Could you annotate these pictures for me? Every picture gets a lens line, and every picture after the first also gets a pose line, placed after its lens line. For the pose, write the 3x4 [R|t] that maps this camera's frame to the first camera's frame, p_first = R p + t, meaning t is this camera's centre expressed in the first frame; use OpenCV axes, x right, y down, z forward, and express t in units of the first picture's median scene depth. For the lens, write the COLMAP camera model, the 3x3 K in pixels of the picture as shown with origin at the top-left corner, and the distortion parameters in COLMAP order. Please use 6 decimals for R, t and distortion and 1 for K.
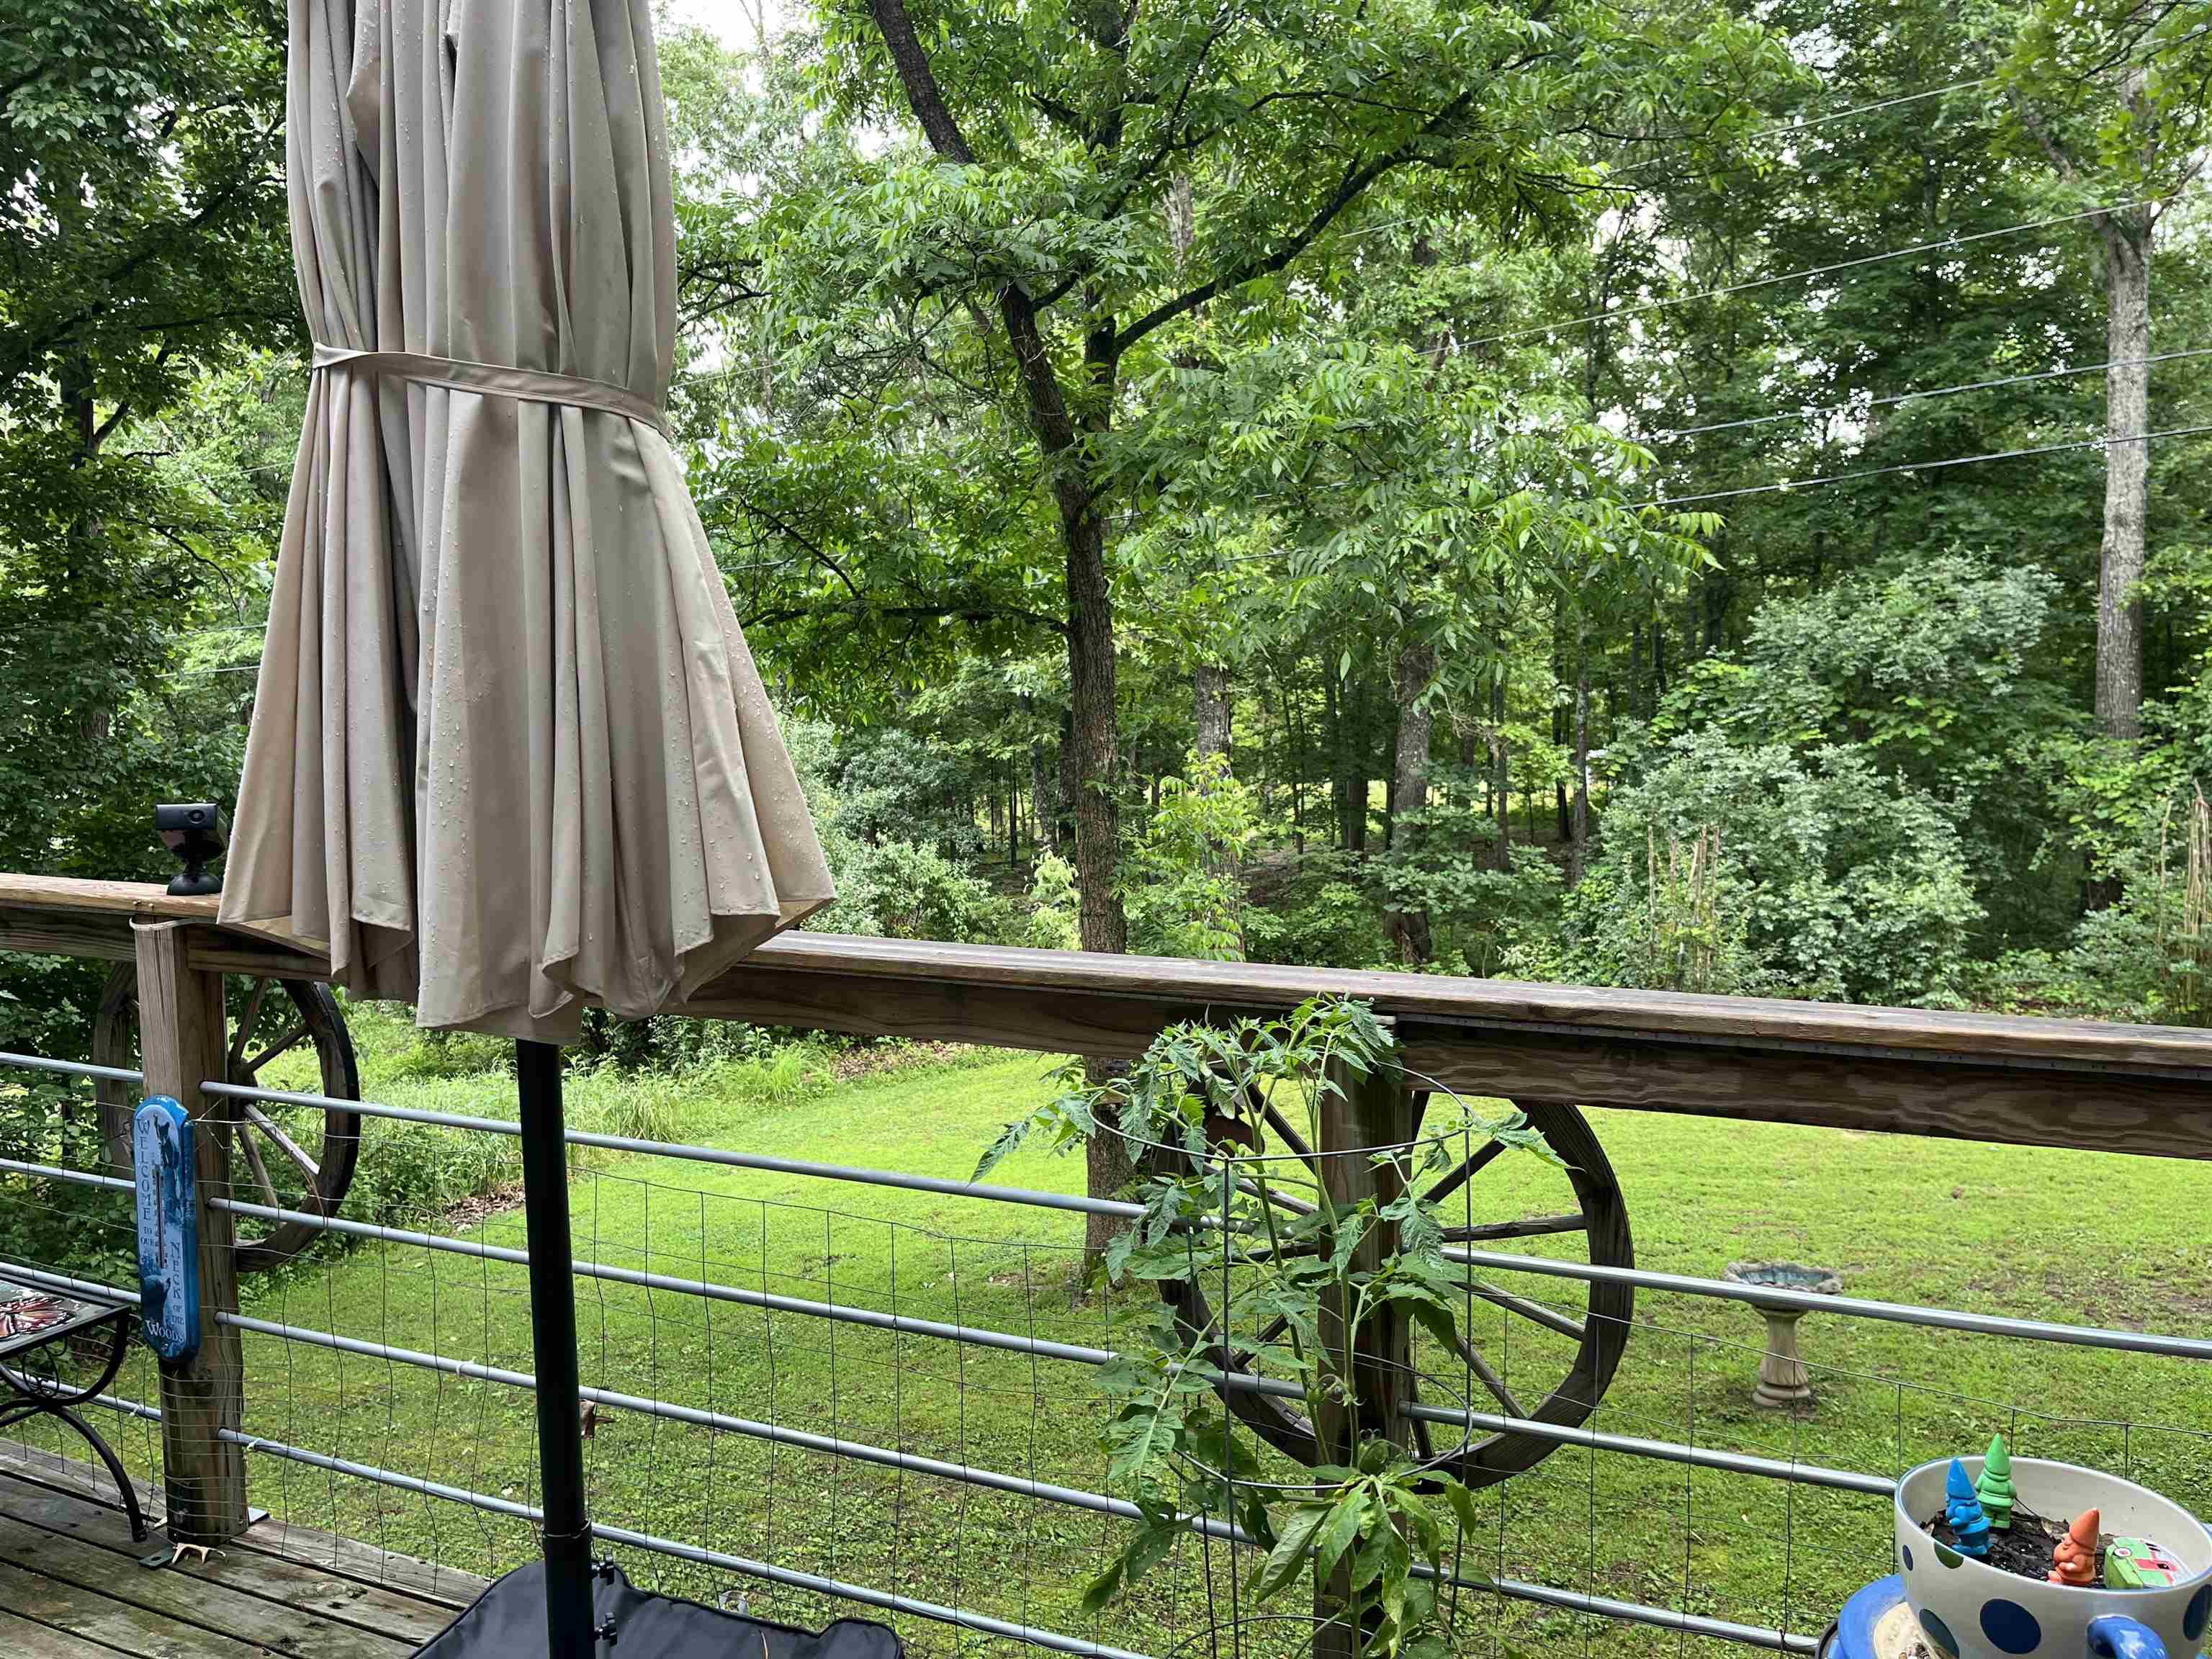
lens RADIAL K [[1634.4, 0, 1126.8], [0, 1634.4, 837.9], [0, 0, 1]] dist [0.042836, -0.082754]
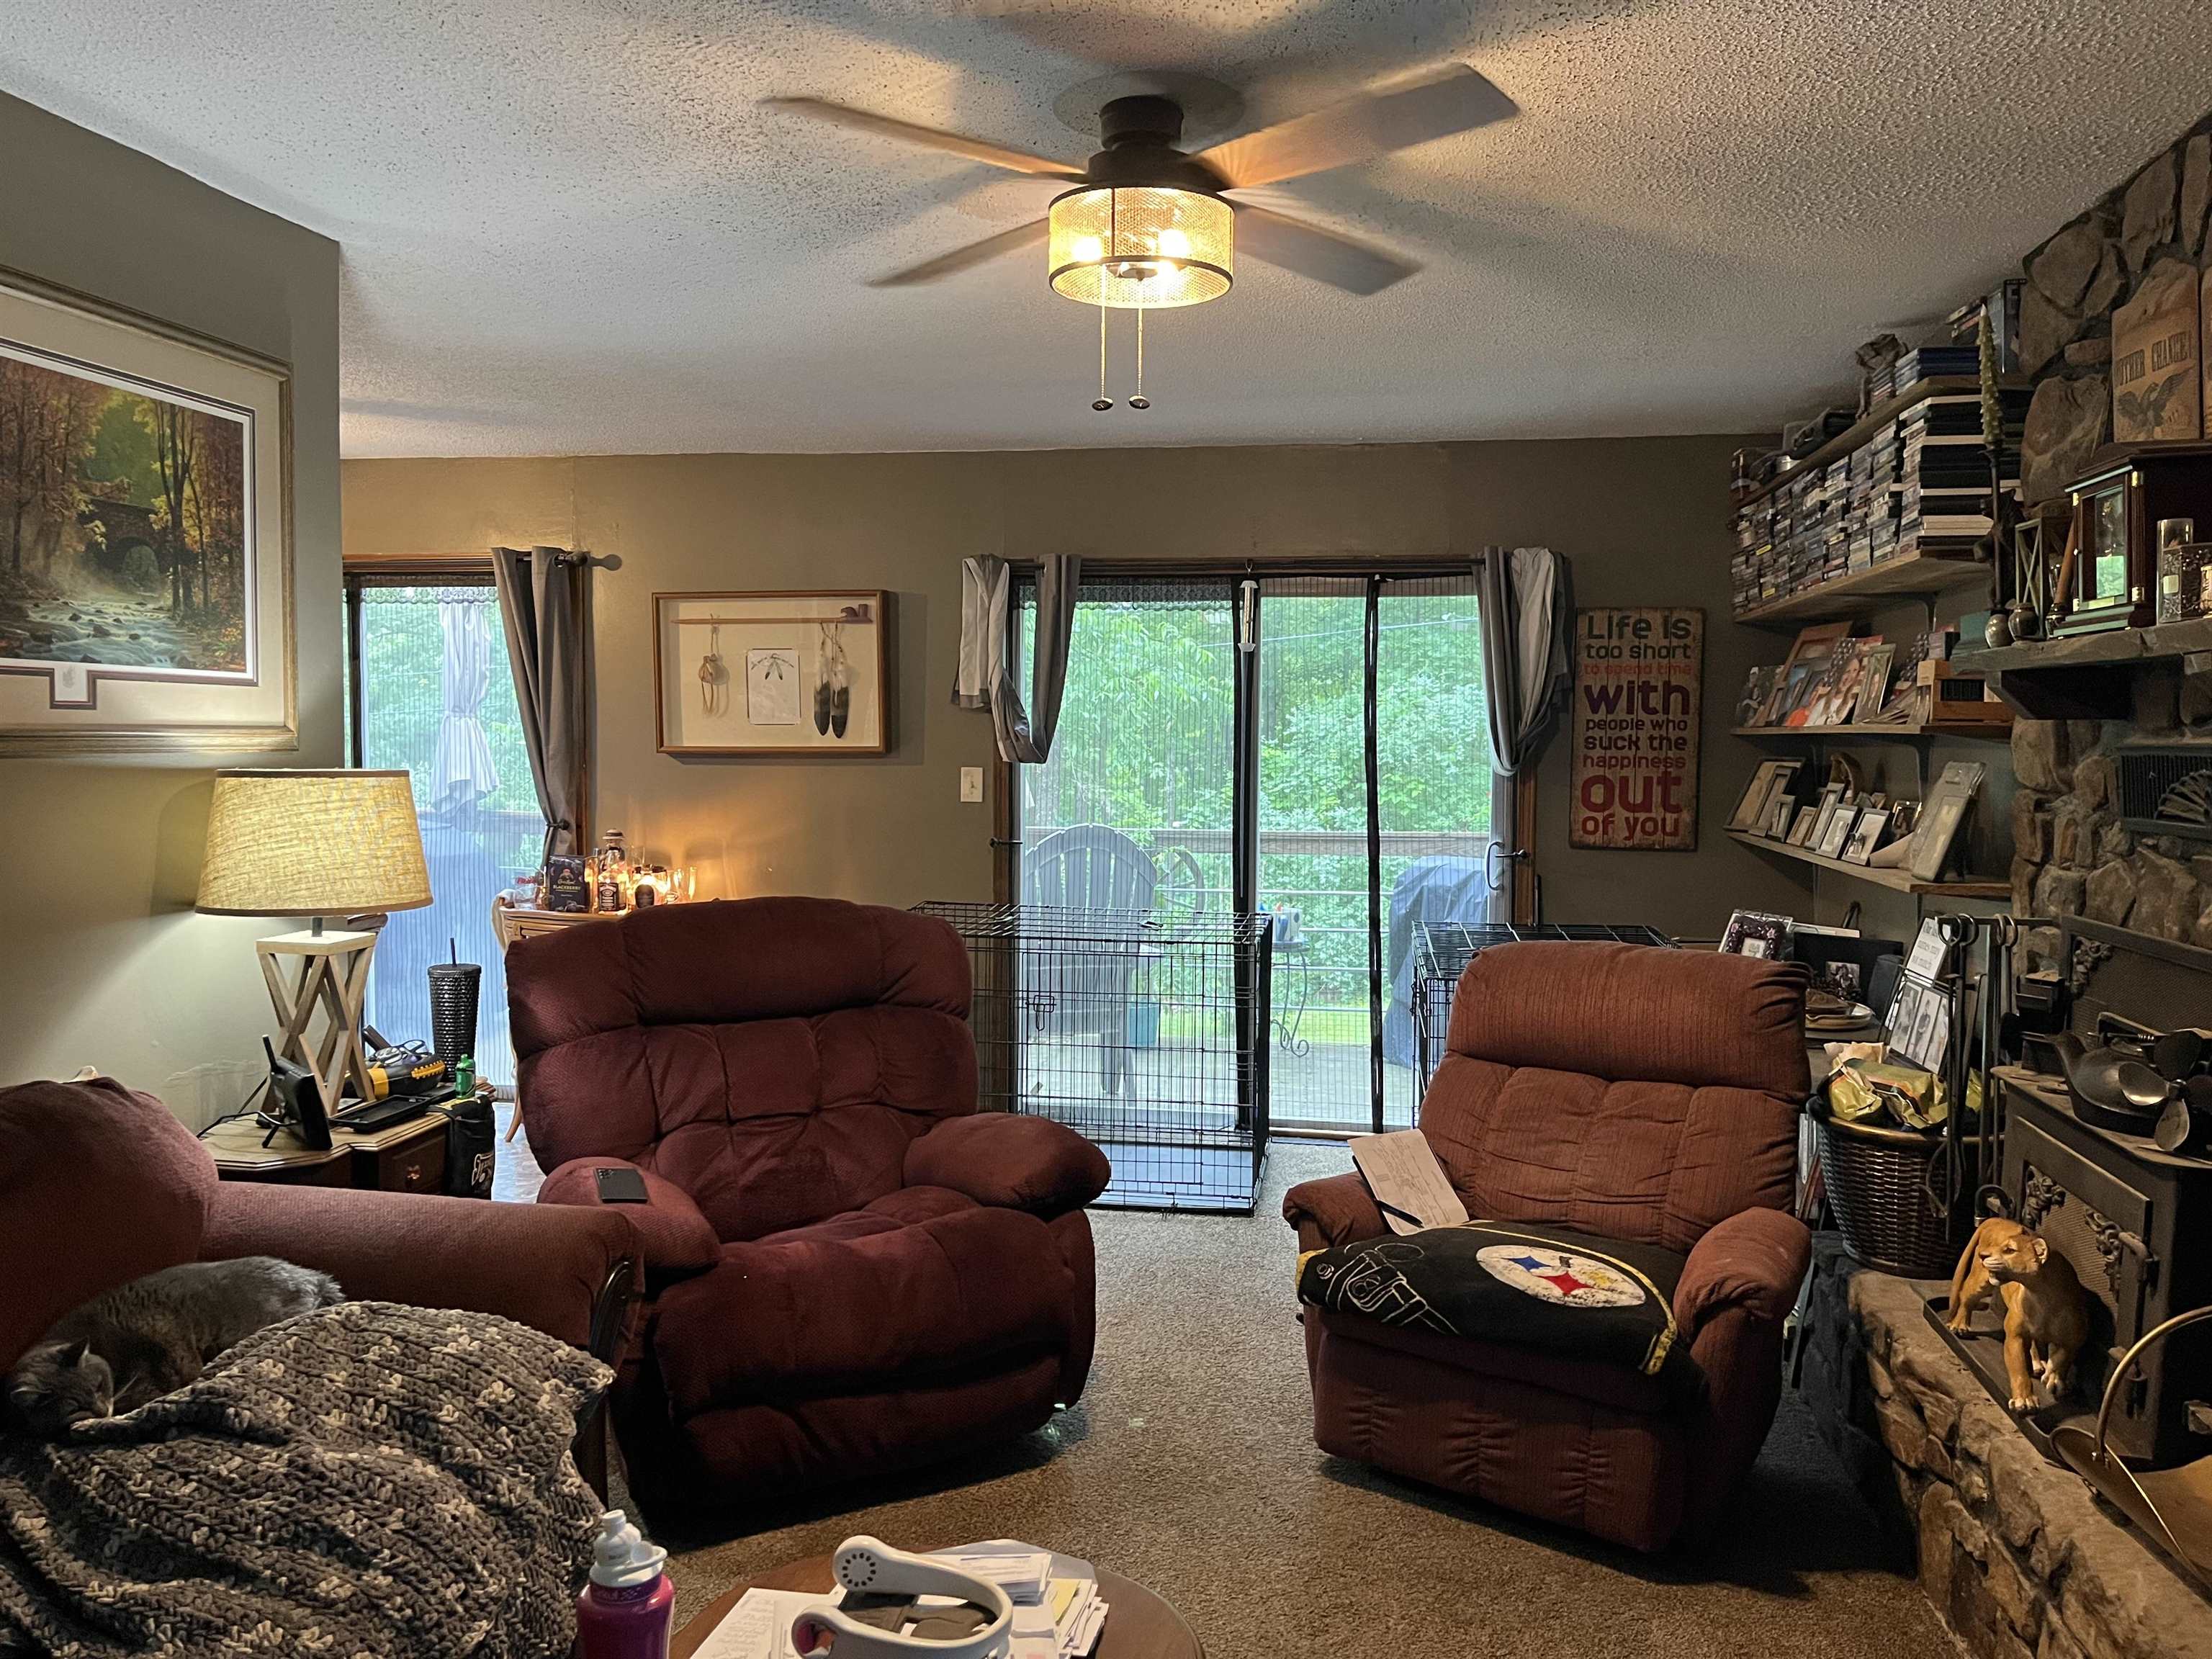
lens RADIAL K [[1634.4, 0, 1126.8], [0, 1634.4, 837.9], [0, 0, 1]] dist [0.042836, -0.082754]
pose [[0.969399, 0.001702, 0.245486, -0.092050], [0.009372, 0.998991, -0.043933, 0.028401], [-0.245313, 0.044889, 0.968404, -0.304586]]
